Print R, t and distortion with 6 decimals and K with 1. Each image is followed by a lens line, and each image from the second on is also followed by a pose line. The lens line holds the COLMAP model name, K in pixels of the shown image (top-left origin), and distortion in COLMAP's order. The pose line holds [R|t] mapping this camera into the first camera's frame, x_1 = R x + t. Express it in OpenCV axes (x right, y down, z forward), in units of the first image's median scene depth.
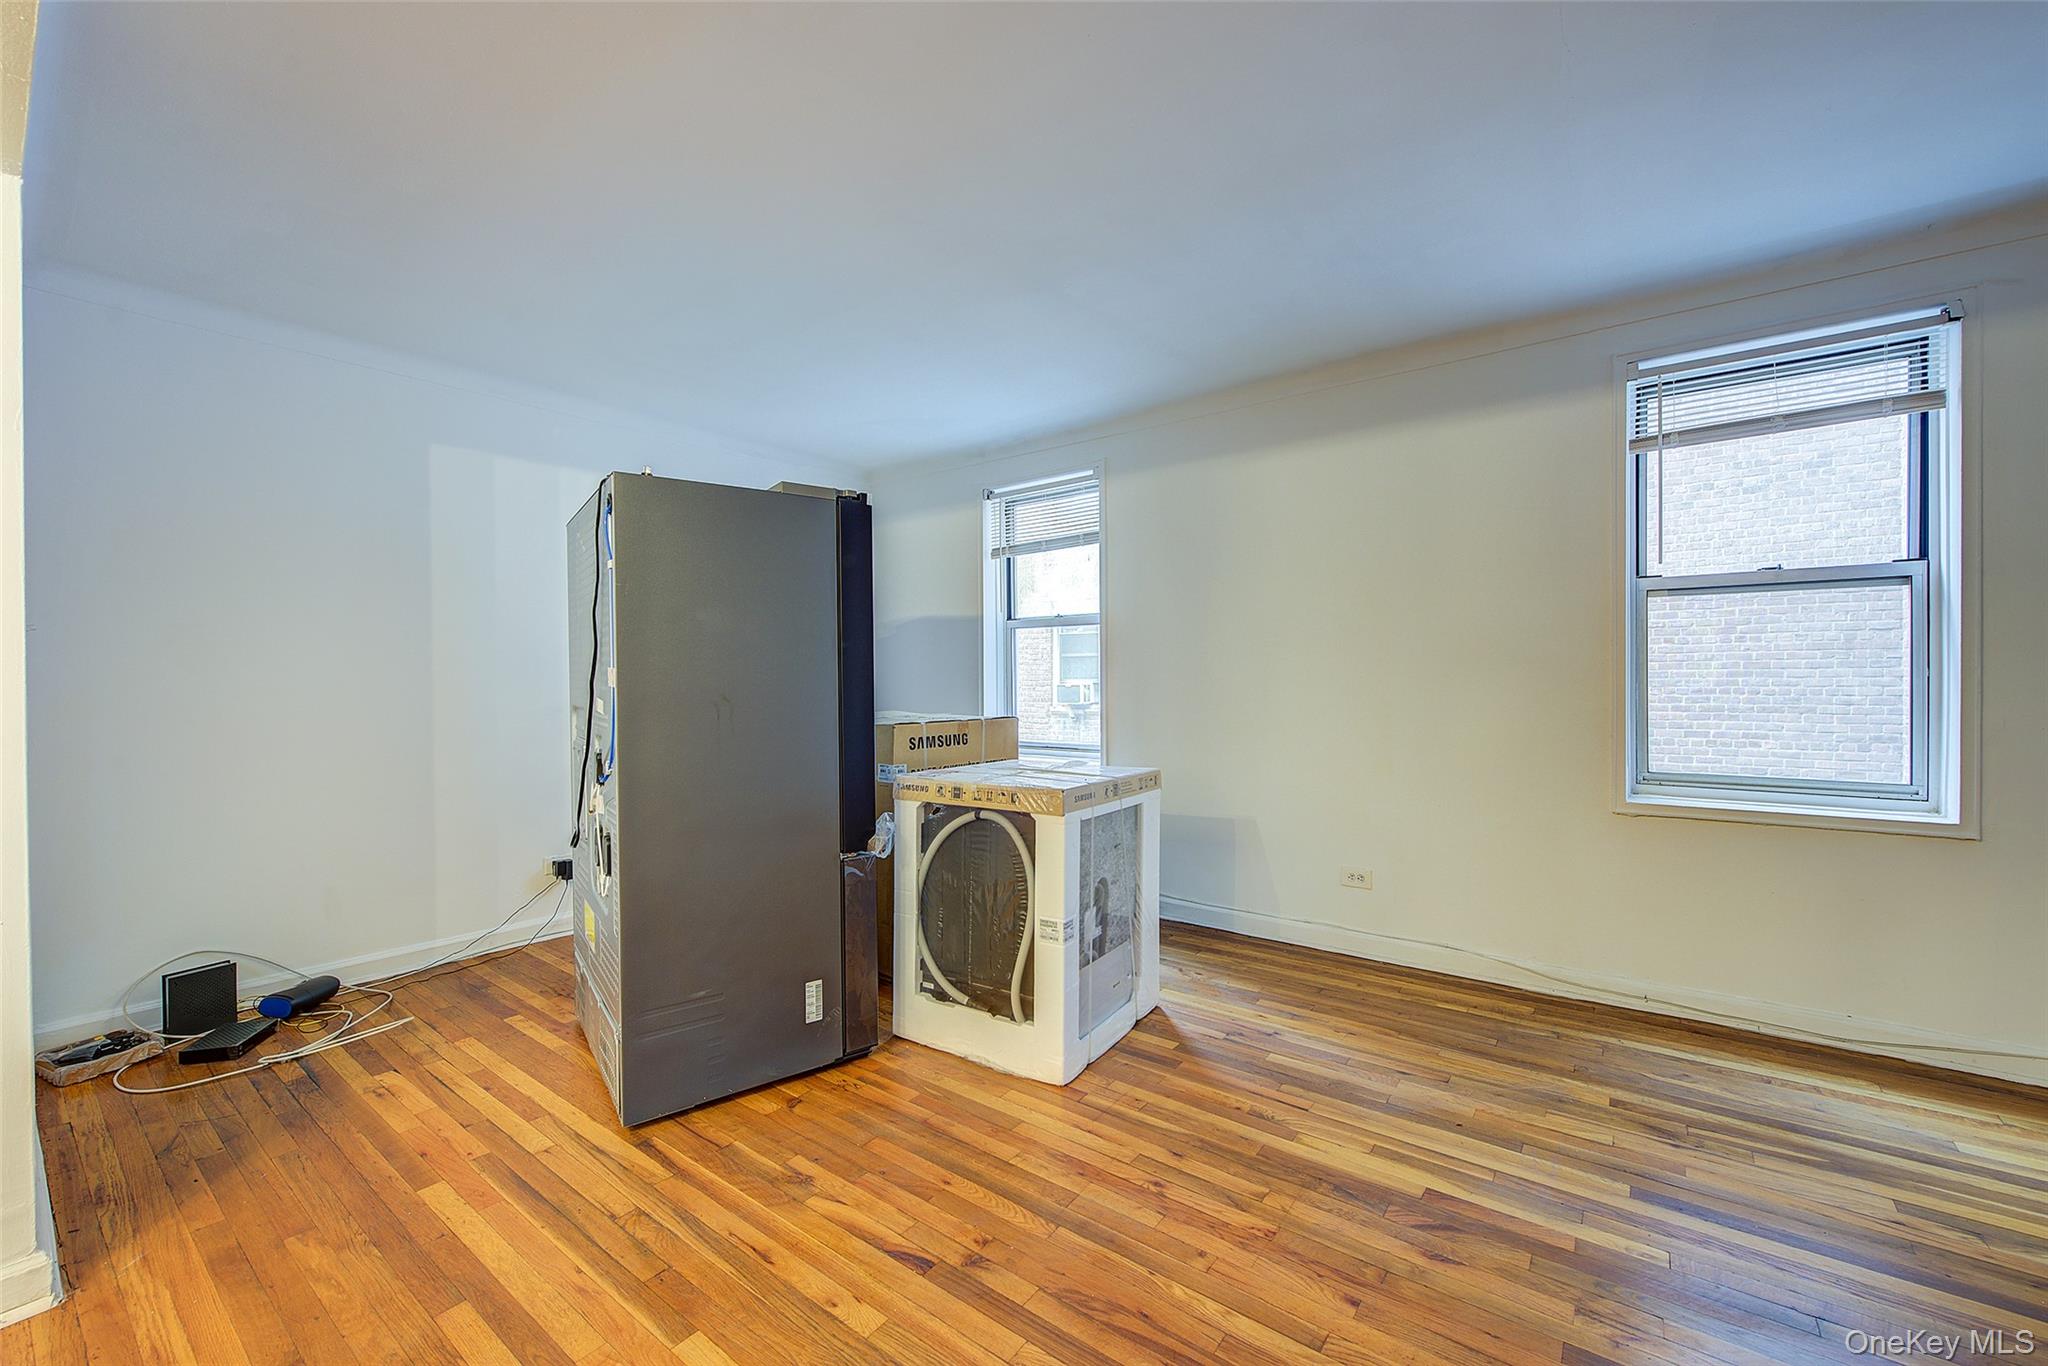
lens RADIAL K [[807.3, 0, 1031.4], [0, 807.3, 680.4], [0, 0, 1]] dist [0.000640, -0.002789]
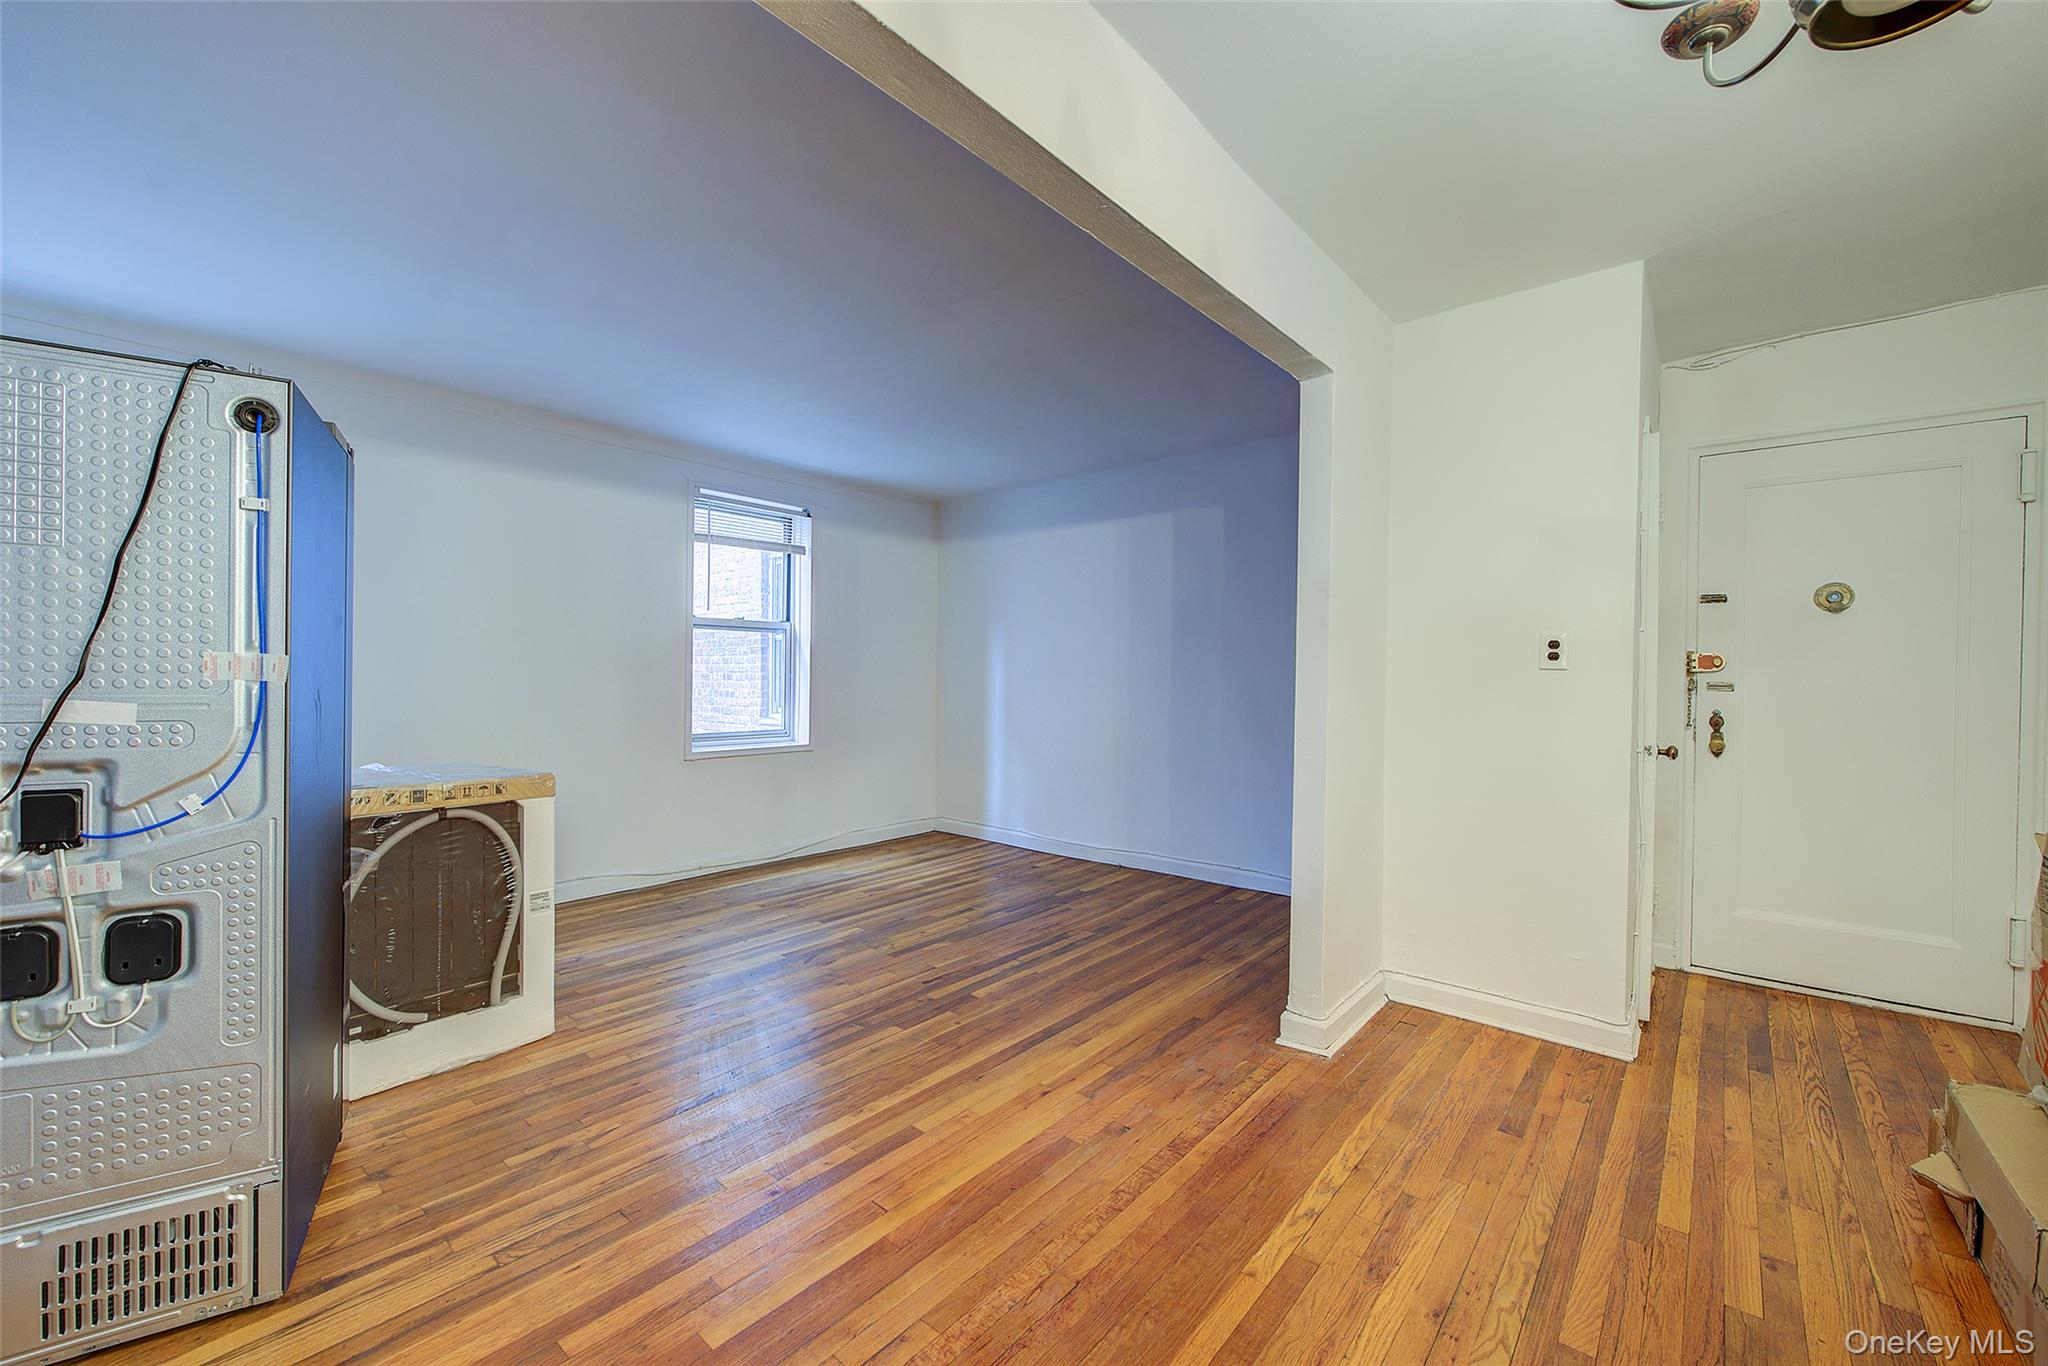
lens RADIAL K [[818.4, 0, 1025.0], [0, 818.4, 683.3], [0, 0, 1]] dist [-0.002225, -0.000467]
pose [[0.057560, -0.000238, 0.998342, -1.176321], [-0.005593, 0.999984, 0.000561, 0.006221], [-0.998326, -0.005616, 0.057558, 0.301347]]
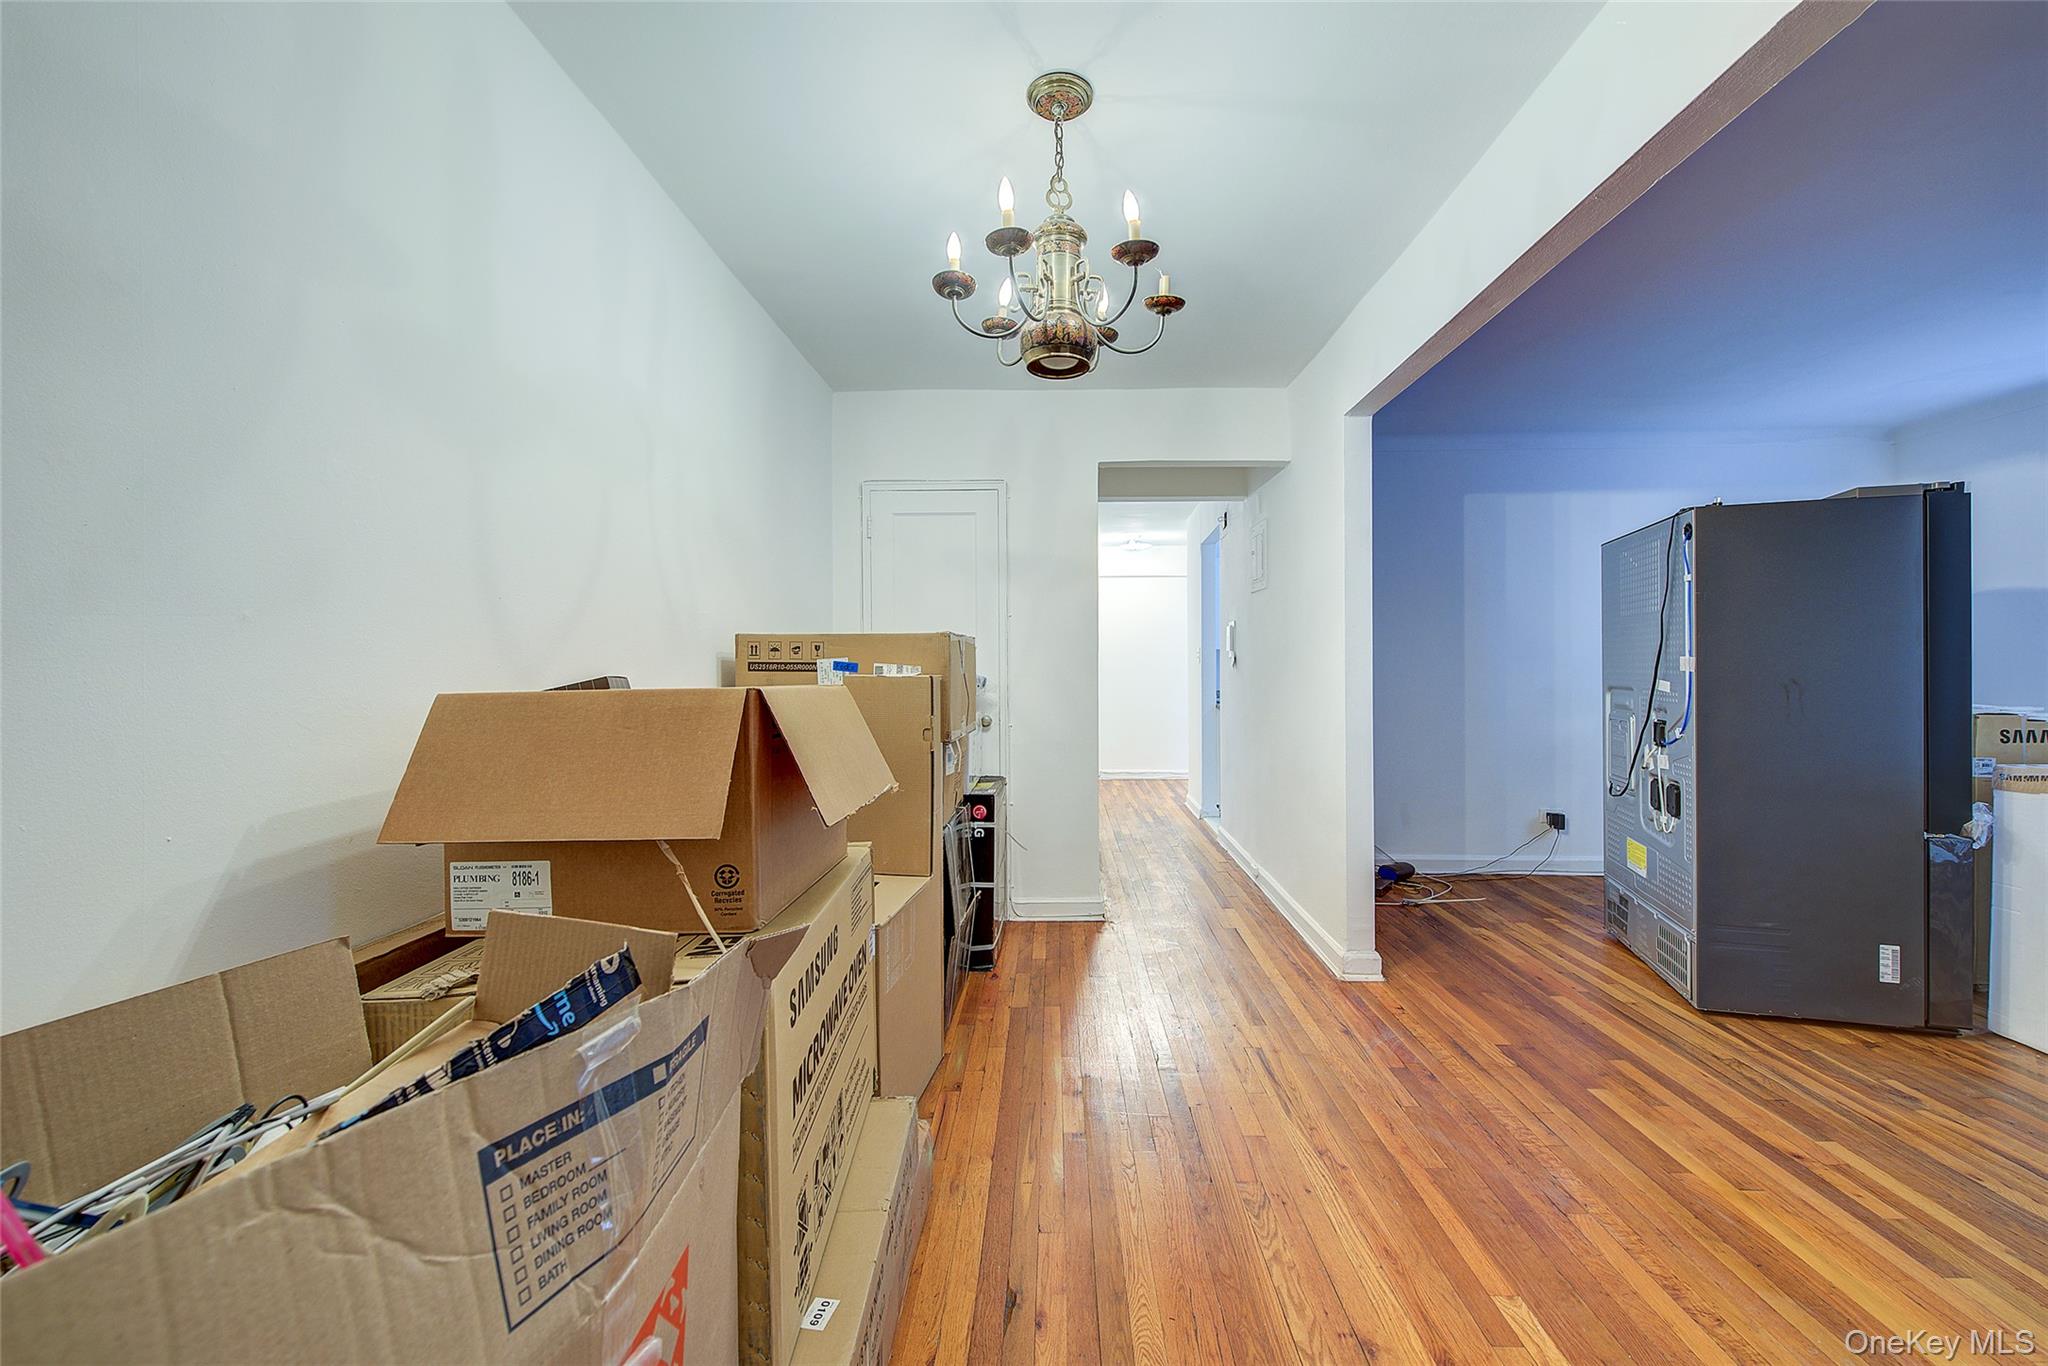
lens RADIAL K [[807.3, 0, 1031.4], [0, 807.3, 680.4], [0, 0, 1]] dist [0.000640, -0.002789]
pose [[0.581299, 0.011319, -0.813611, -0.073318], [-0.000639, 0.999909, 0.013454, 0.004321], [0.813690, -0.007301, 0.581253, -0.626796]]
